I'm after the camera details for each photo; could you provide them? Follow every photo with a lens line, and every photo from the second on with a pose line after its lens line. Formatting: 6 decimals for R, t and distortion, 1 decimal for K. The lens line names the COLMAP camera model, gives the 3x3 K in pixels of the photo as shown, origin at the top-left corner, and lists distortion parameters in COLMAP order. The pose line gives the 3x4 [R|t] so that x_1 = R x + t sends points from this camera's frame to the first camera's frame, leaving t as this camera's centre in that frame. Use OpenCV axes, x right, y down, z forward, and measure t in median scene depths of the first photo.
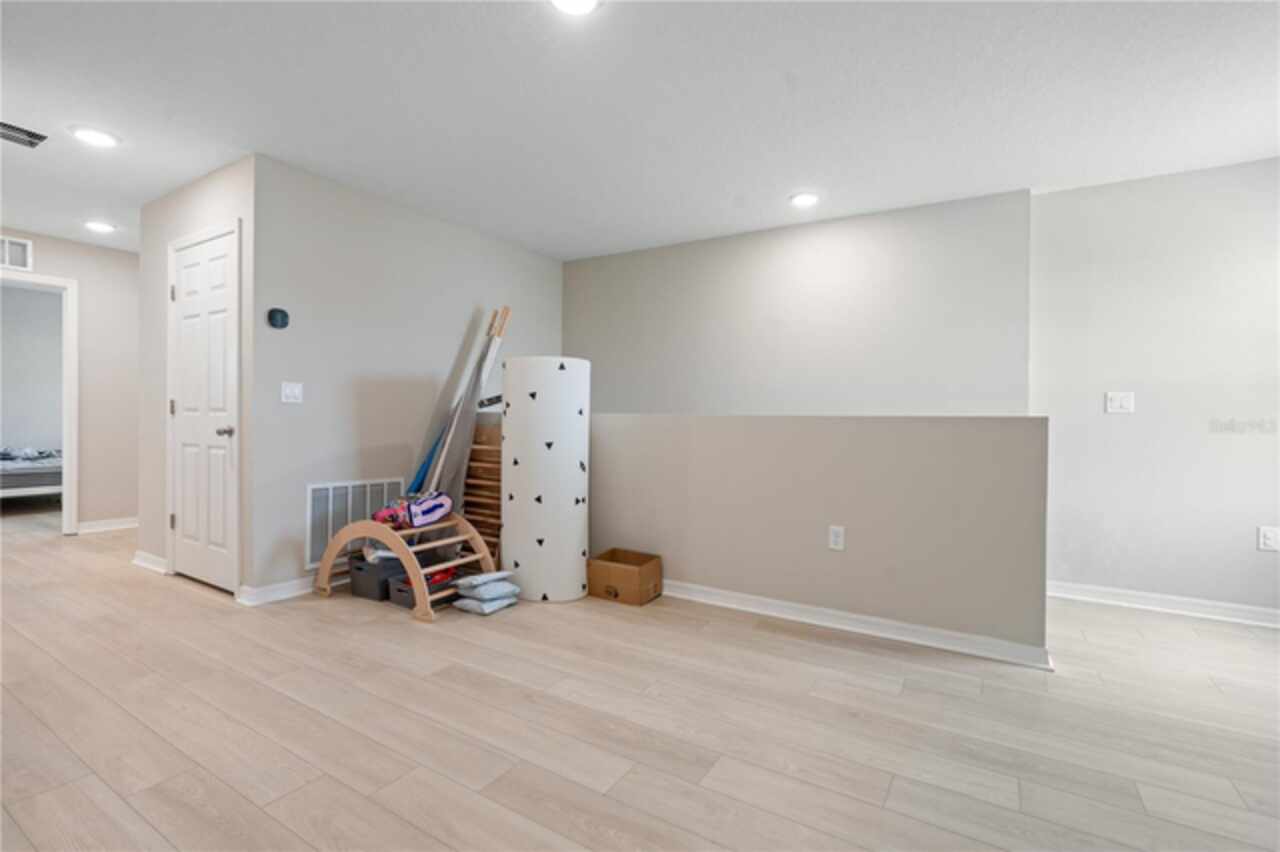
lens RADIAL K [[589.7, 0, 639.4], [0, 589.7, 425.1], [0, 0, 1]] dist [-0.008832, 0.001868]
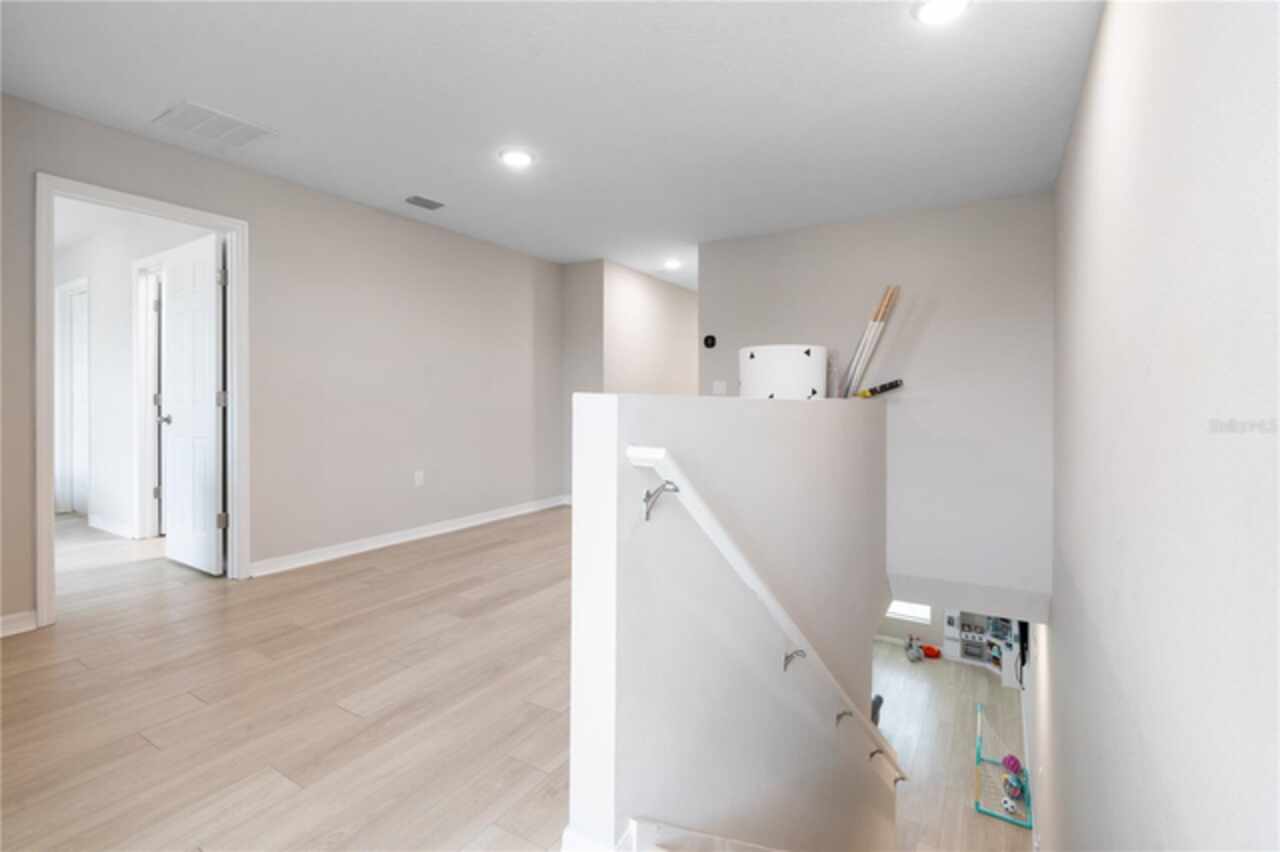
lens RADIAL K [[589.7, 0, 645.9], [0, 589.7, 418.6], [0, 0, 1]] dist [-0.008832, 0.001868]
pose [[-0.005479, 0.018480, -0.999814, 0.928886], [-0.015211, 0.999712, 0.018562, -0.002413], [0.999869, 0.015310, -0.005196, 0.812698]]
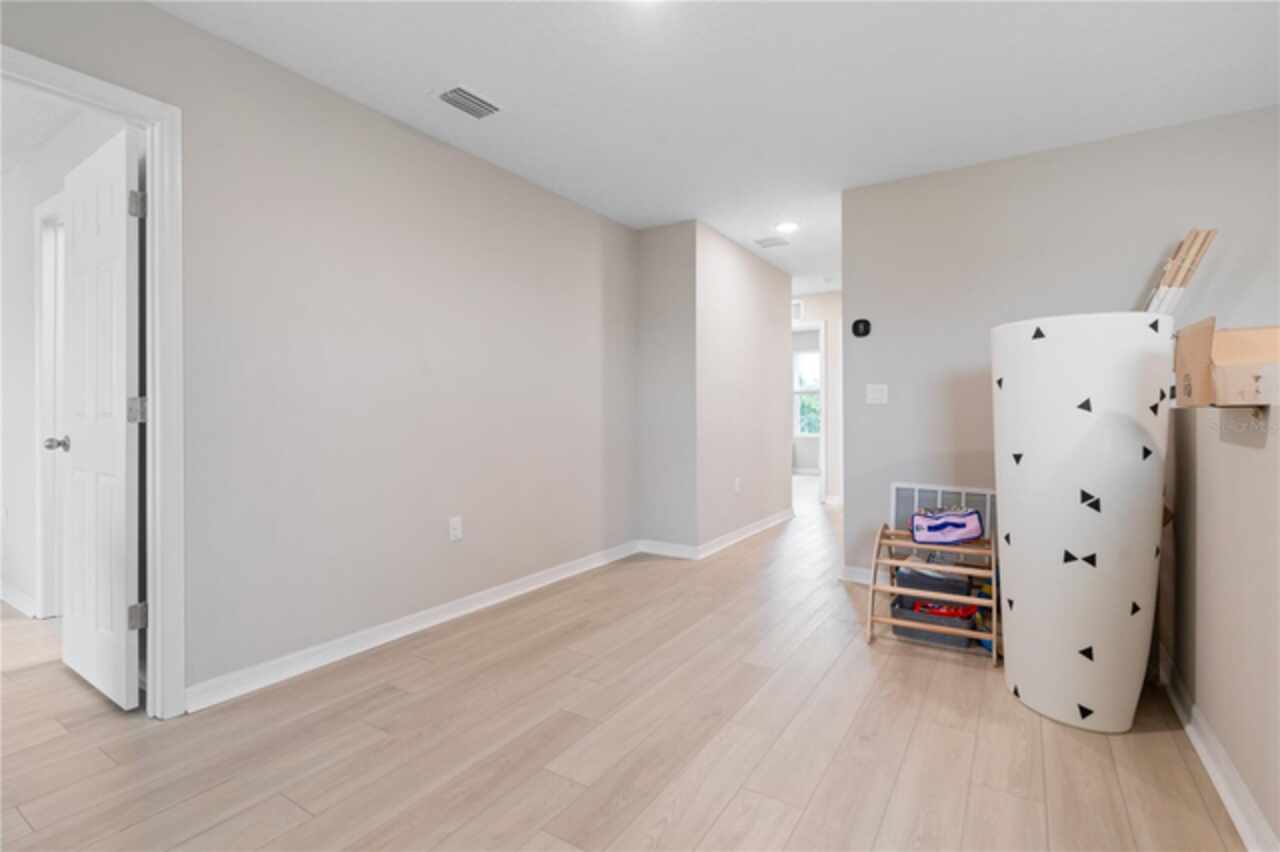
lens RADIAL K [[589.7, 0, 635.2], [0, 589.7, 428.8], [0, 0, 1]] dist [-0.008832, 0.001868]
pose [[-0.020221, 0.013401, -0.999706, 0.494630], [-0.012976, 0.999822, 0.013665, -0.001525], [0.999711, 0.013249, -0.020043, 0.587735]]
